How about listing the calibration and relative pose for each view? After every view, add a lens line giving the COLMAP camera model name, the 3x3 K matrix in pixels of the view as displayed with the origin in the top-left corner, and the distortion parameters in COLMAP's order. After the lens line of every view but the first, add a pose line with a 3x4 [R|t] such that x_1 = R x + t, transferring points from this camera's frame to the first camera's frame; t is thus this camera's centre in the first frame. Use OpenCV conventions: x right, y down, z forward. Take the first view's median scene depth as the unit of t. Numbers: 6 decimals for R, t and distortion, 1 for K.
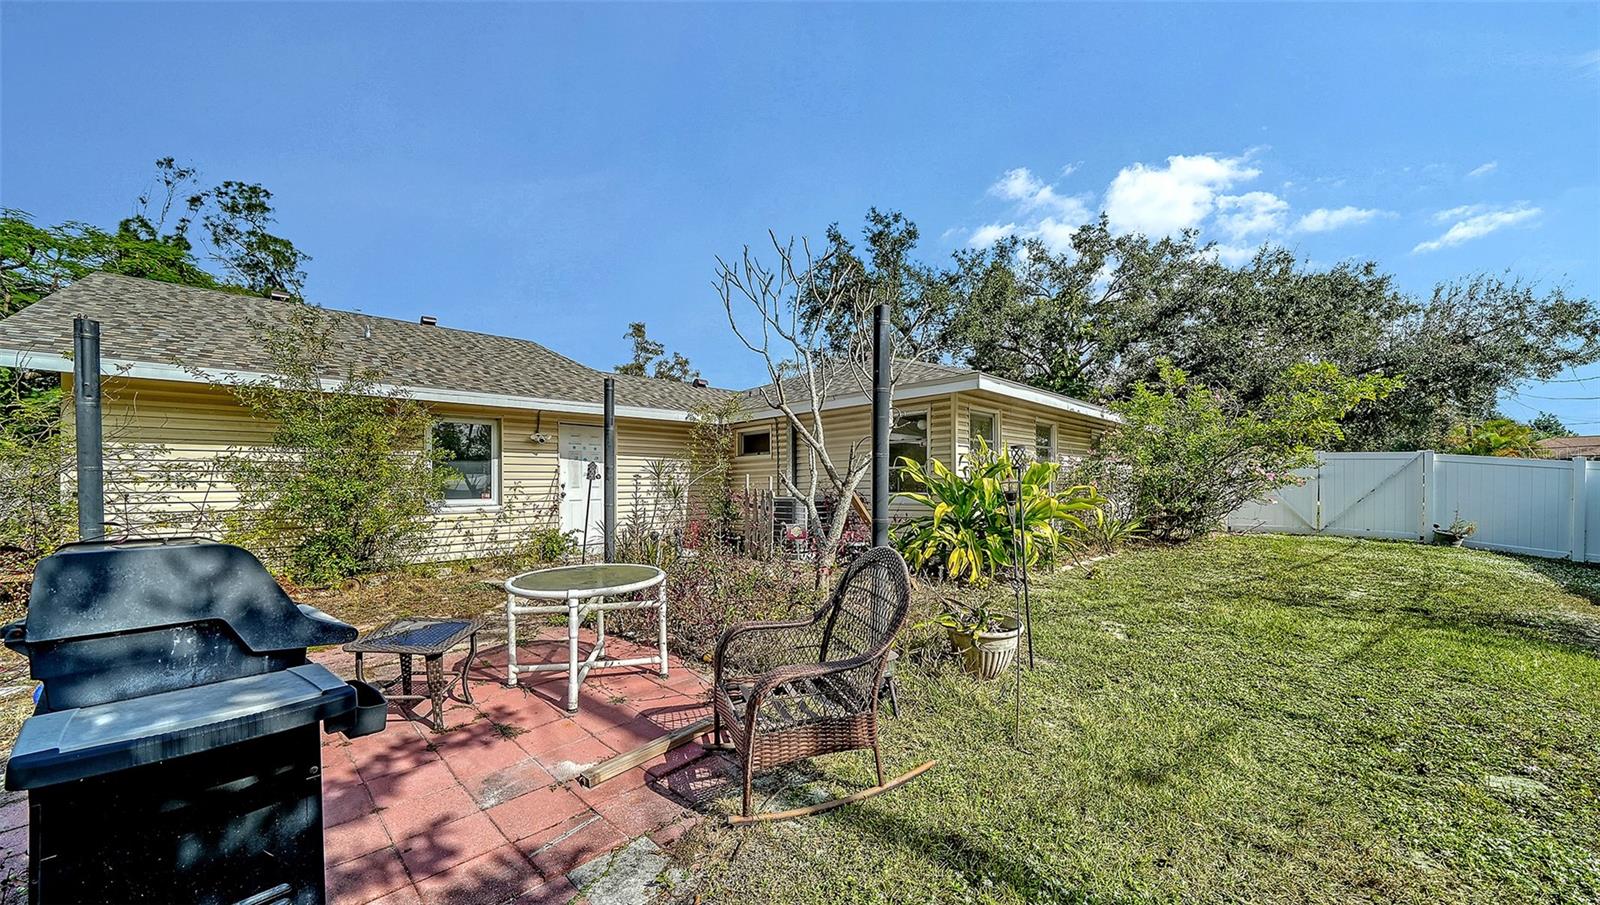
lens RADIAL K [[569.5, 0, 792.8], [0, 569.5, 496.6], [0, 0, 1]] dist [-0.002394, -0.000207]
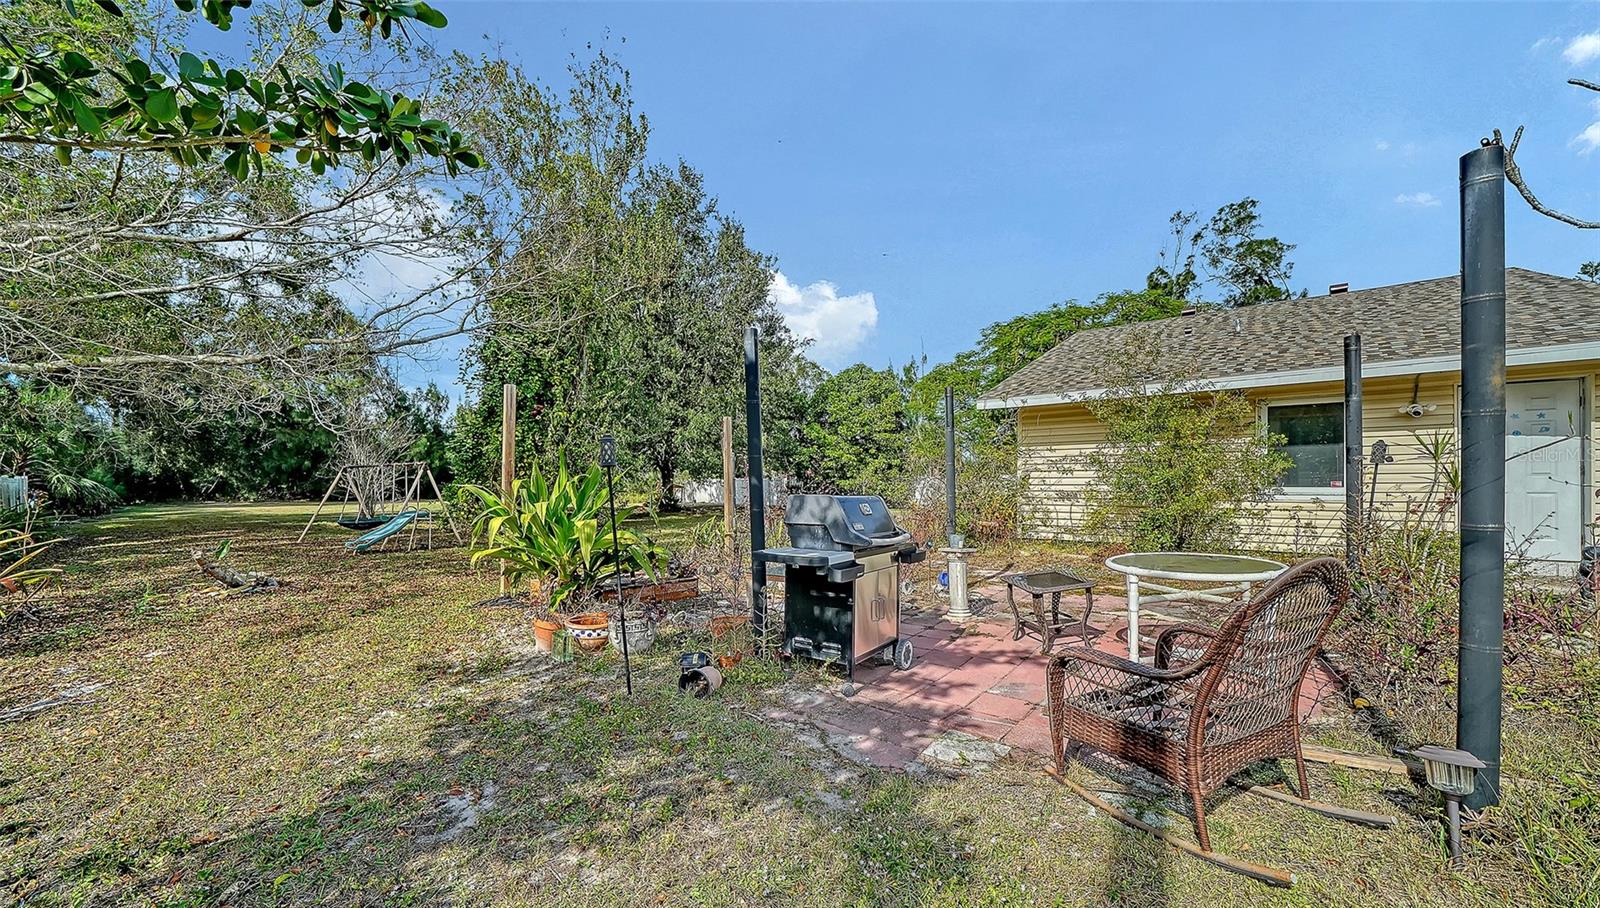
lens RADIAL K [[569.5, 0, 807.8], [0, 569.5, 480.9], [0, 0, 1]] dist [-0.002394, -0.000207]
pose [[0.159821, 0.007970, -0.987114, 0.204674], [-0.015487, 0.999865, 0.005566, 0.001915], [0.987024, 0.014398, 0.159923, 0.074708]]
